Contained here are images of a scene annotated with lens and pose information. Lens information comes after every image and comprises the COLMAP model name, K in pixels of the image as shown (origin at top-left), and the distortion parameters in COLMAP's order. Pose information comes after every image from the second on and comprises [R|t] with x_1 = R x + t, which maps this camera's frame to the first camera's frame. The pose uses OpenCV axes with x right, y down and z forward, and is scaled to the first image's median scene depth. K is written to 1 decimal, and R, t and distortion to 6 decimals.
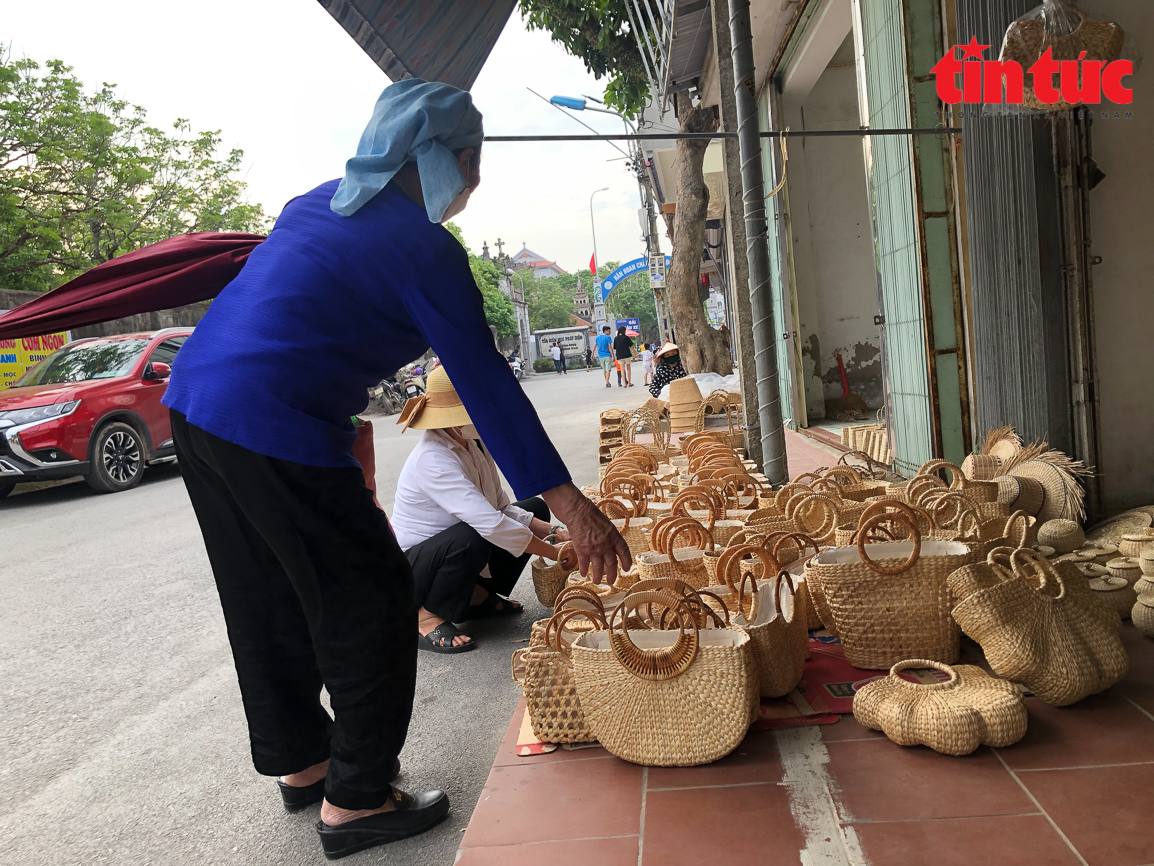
lens RADIAL K [[960.4, 0, 567.1], [0, 960.4, 422.5], [0, 0, 1]] dist [0.046988, -0.033591]
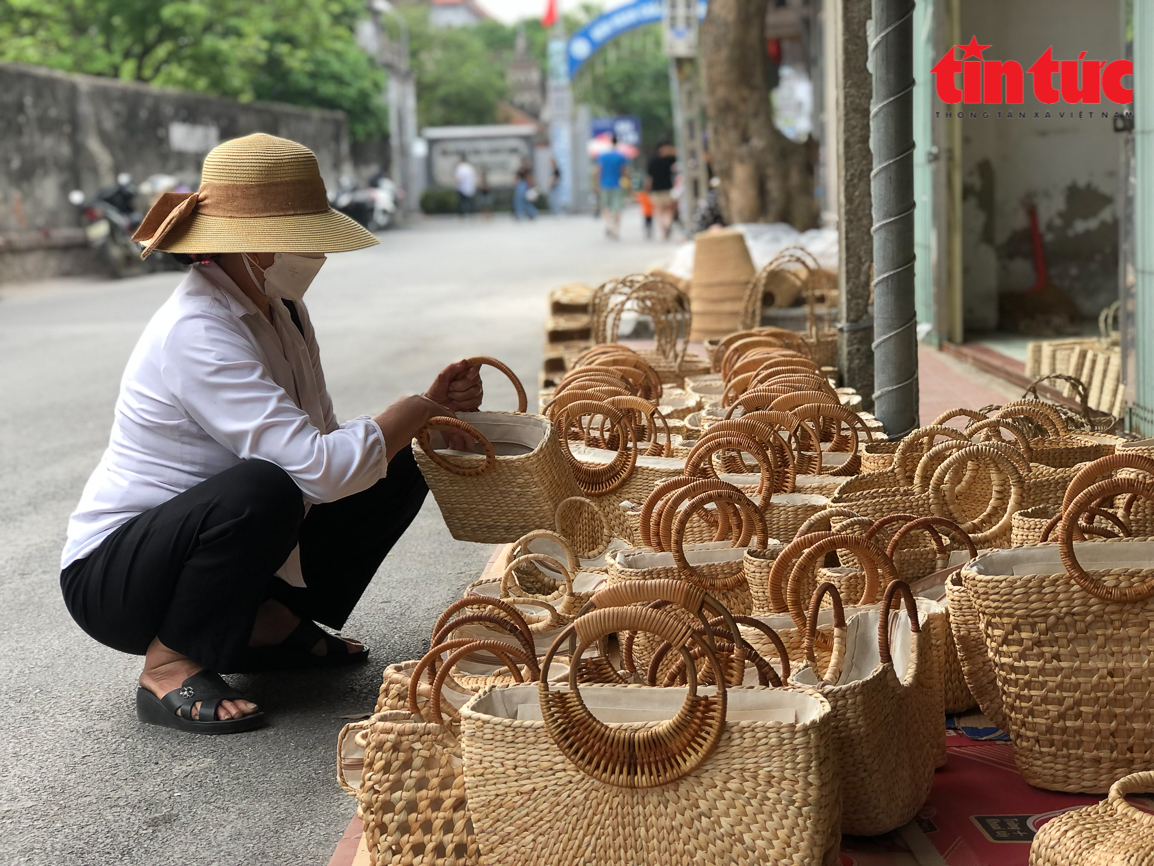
lens RADIAL K [[1921.8, 0, 584.1], [0, 1921.8, 424.0], [0, 0, 1]] dist [0.054335, 0.000000]
pose [[0.996791, 0.057385, 0.055808, 0.001893], [-0.060114, 0.997012, 0.048514, 0.024098], [-0.052857, -0.051713, 0.997262, 0.027550]]
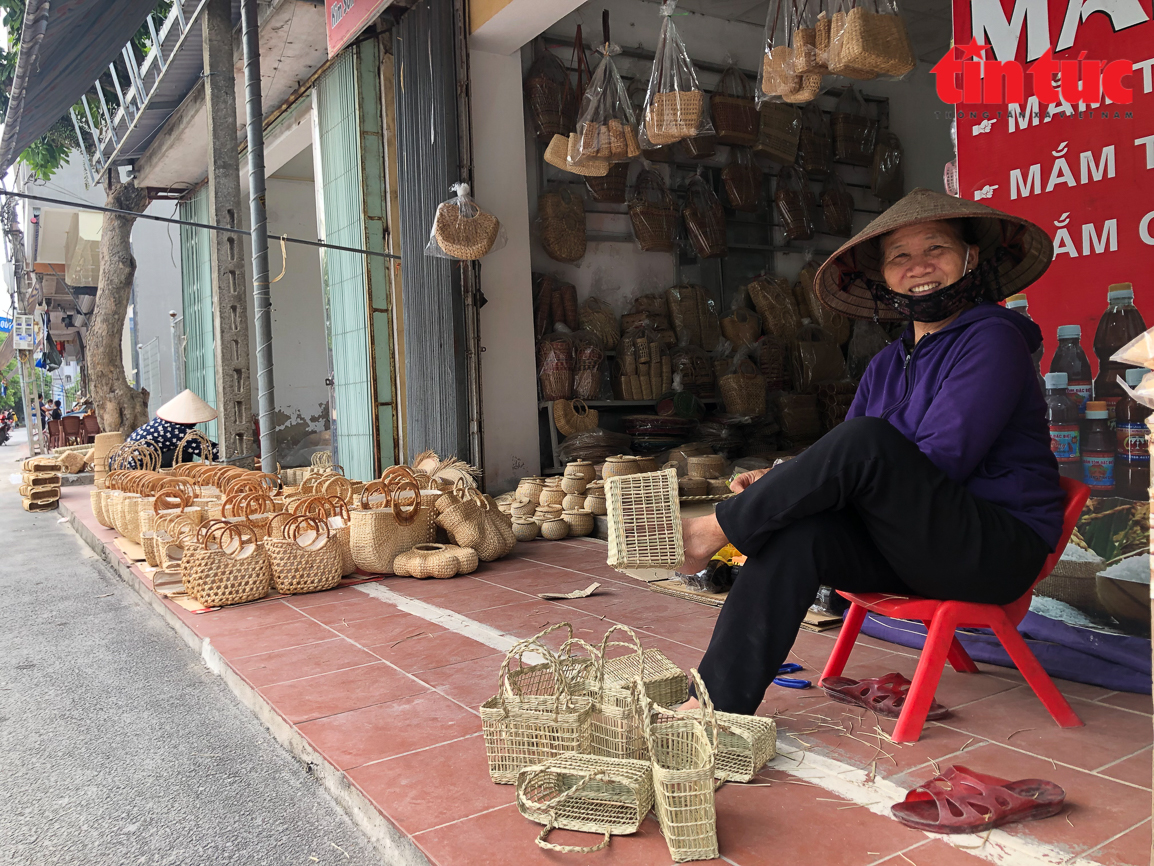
lens RADIAL K [[960.4, 0, 576.8], [0, 960.4, 432.0], [0, 0, 1]] dist [0.046988, -0.033591]
pose [[0.790178, 0.048324, 0.610969, -0.333859], [0.002260, 0.996650, -0.081753, 0.111104], [-0.612873, 0.065980, 0.787422, -0.400291]]
